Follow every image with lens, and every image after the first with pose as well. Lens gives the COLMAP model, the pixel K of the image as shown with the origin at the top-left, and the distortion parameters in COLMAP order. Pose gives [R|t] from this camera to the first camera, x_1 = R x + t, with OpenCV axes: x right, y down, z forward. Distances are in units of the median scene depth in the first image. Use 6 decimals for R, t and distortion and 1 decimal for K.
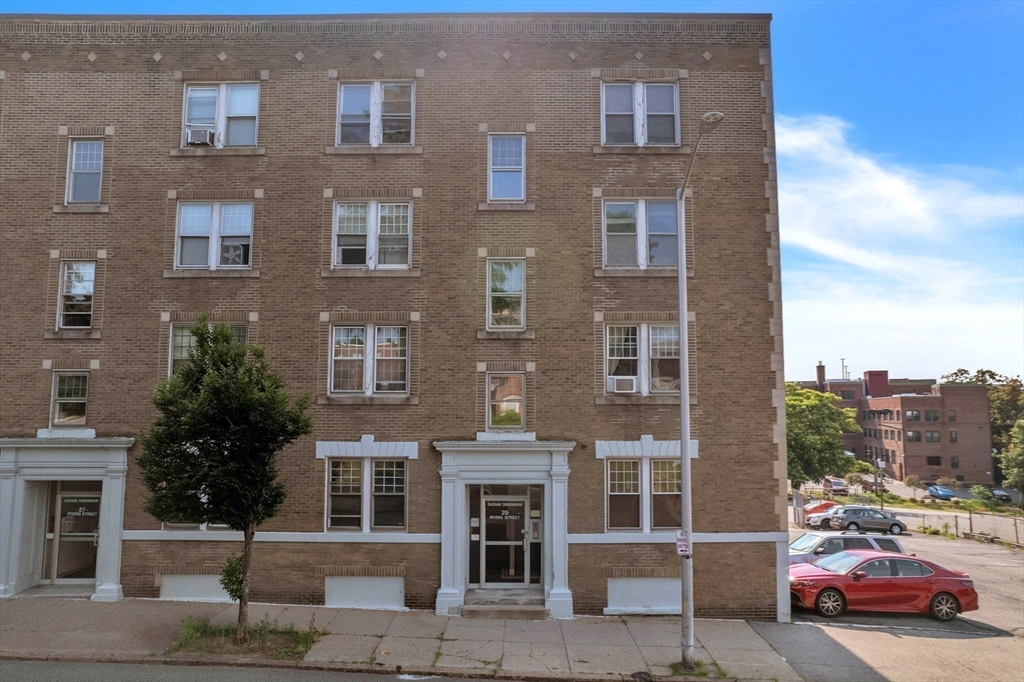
lens RADIAL K [[713.0, 0, 512.0], [0, 713.0, 341.0], [0, 0, 1]] dist [-0.075750, 0.061457]
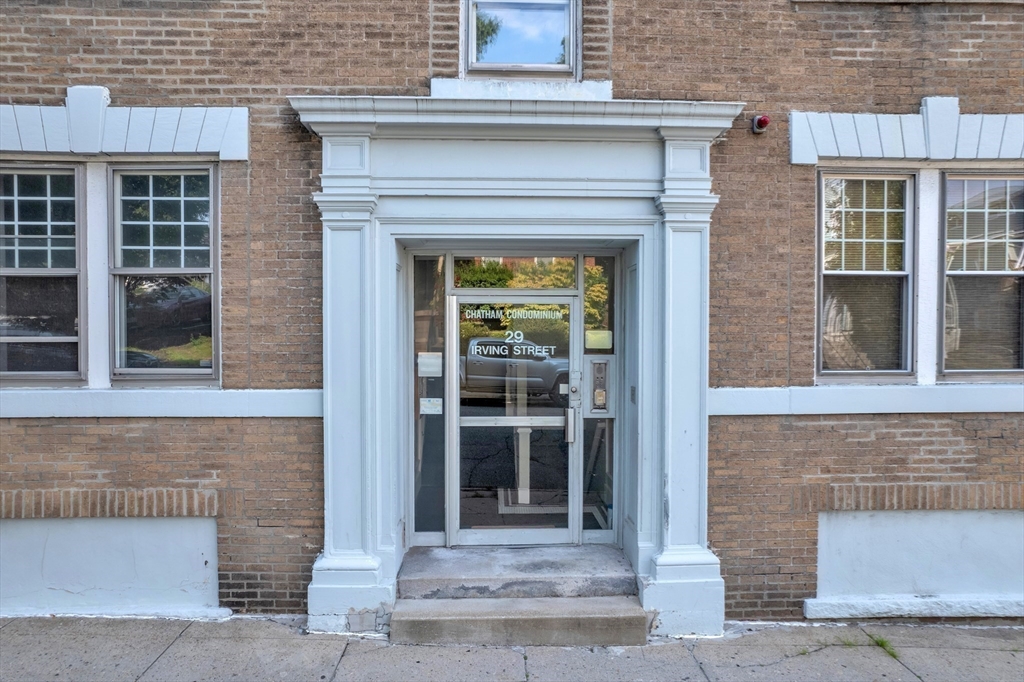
lens RADIAL K [[713.0, 0, 512.0], [0, 713.0, 341.0], [0, 0, 1]] dist [-0.075750, 0.061457]
pose [[0.999129, -0.002186, 0.041681, -0.026880], [-0.002831, 0.992777, 0.119945, 0.209048], [-0.041642, -0.119958, 0.991905, 0.671208]]
